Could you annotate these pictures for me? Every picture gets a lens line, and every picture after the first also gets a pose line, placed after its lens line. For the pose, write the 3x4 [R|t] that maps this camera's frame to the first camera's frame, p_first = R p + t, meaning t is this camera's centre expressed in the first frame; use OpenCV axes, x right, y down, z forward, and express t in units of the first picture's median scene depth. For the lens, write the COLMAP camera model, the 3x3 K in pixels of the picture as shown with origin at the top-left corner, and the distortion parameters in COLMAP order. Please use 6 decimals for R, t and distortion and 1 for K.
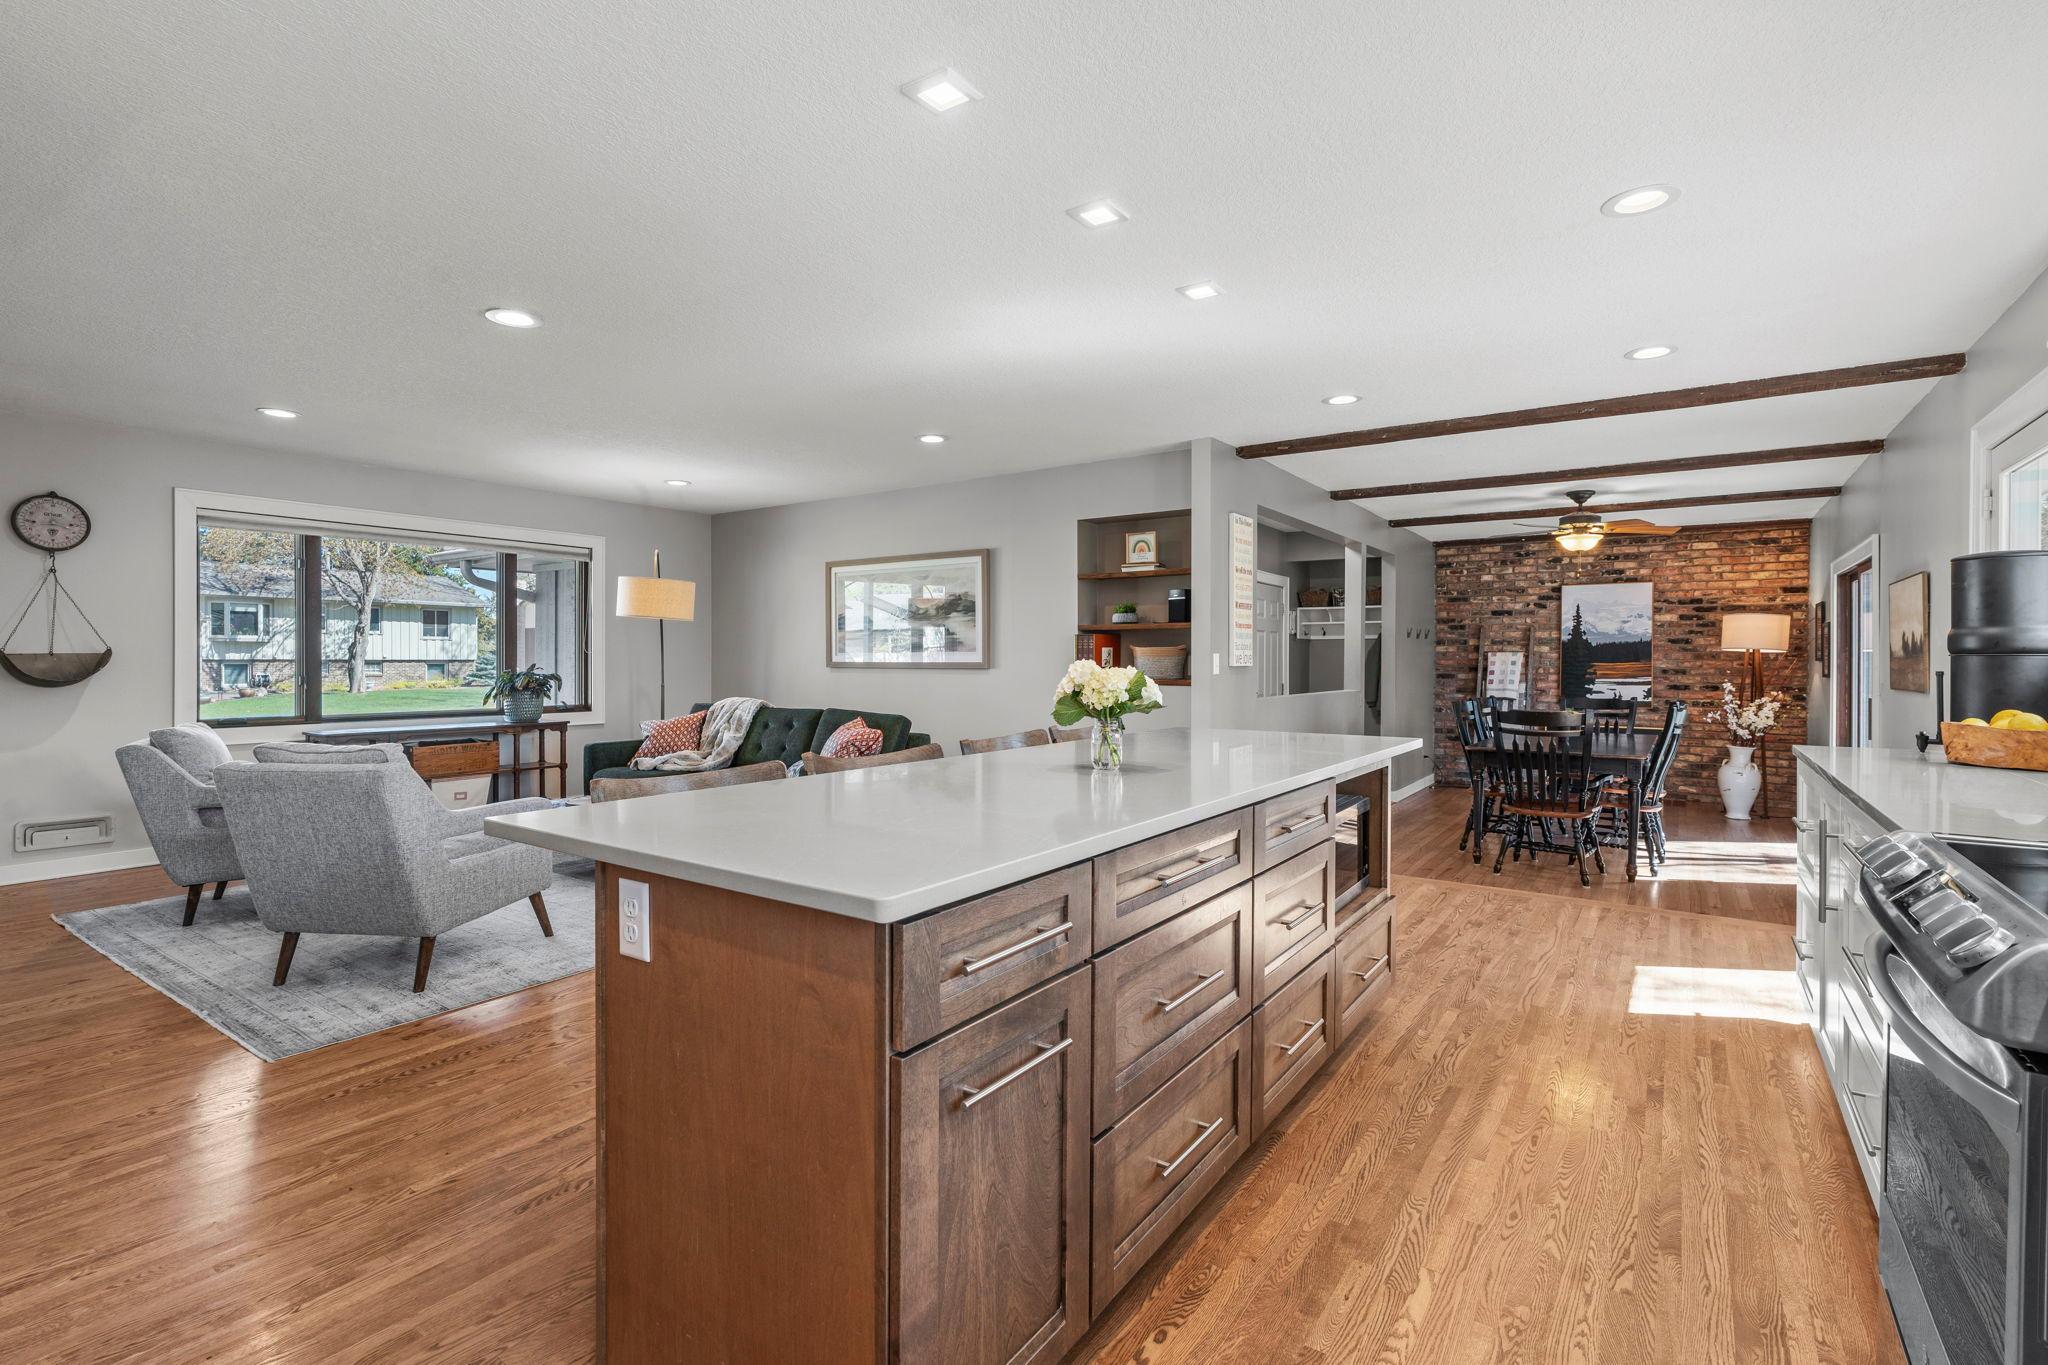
lens RADIAL K [[949.2, 0, 1020.0], [0, 949.2, 663.7], [0, 0, 1]] dist [0.000064, 0.000042]
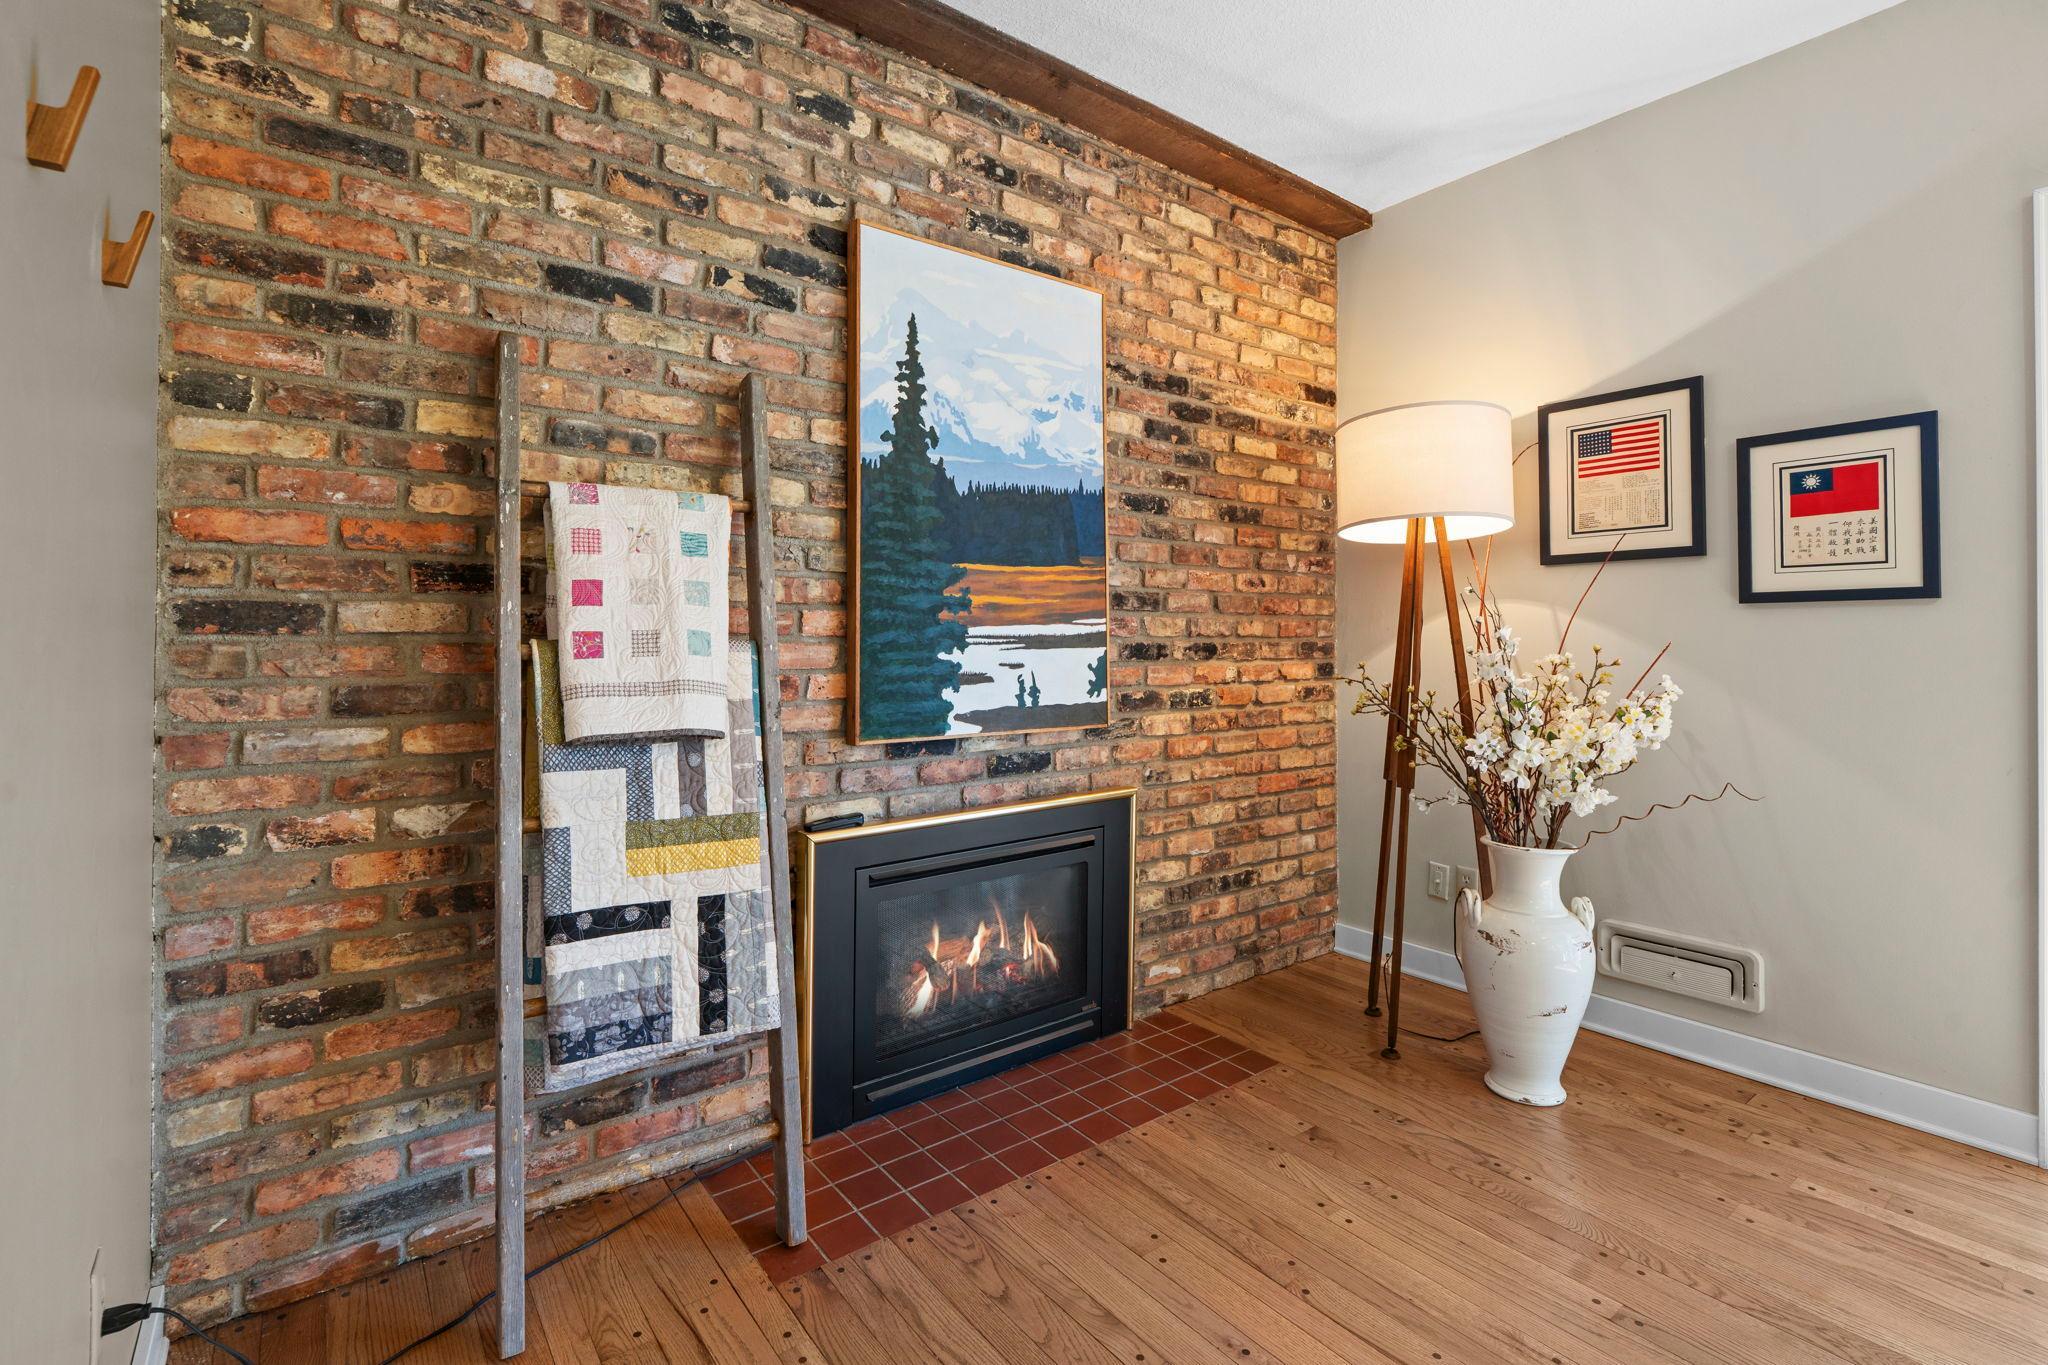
lens RADIAL K [[939.7, 0, 1021.8], [0, 939.7, 631.5], [0, 0, 1]] dist [-0.002212, 0.000407]
pose [[0.310039, 0.000053, 0.950724, 0.376987], [0.005903, 0.999981, -0.001981, 0.018278], [-0.950706, 0.006227, 0.310032, 0.917612]]
